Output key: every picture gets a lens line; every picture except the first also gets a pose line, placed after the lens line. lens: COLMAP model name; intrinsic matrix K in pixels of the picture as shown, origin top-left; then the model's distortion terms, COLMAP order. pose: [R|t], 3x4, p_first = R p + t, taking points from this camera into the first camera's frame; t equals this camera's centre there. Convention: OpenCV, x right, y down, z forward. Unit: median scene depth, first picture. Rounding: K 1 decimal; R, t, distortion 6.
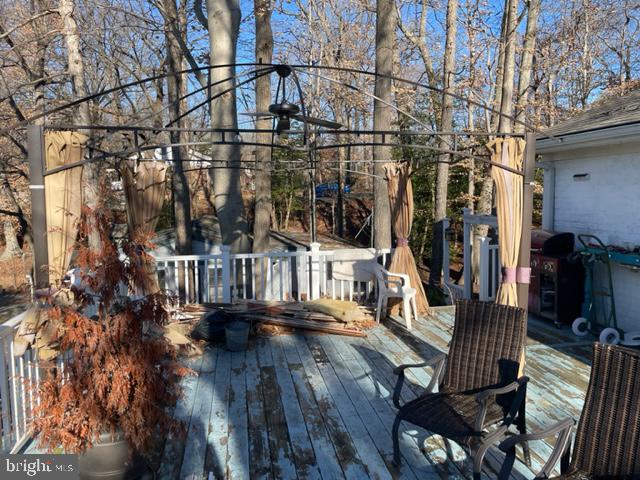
lens RADIAL K [[485.5, 0, 320.0], [0, 485.5, 240.0], [0, 0, 1]] dist [0.006580, 0.003475]
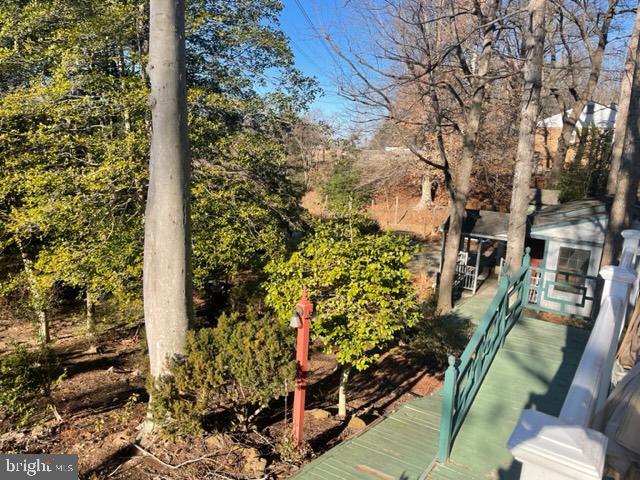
lens RADIAL K [[485.5, 0, 320.0], [0, 485.5, 240.0], [0, 0, 1]] dist [0.006580, 0.003475]
pose [[0.716146, 0.183610, -0.673366, -0.087975], [-0.134695, 0.982998, 0.124786, 0.002013], [0.684830, 0.001334, 0.728702, 0.082416]]
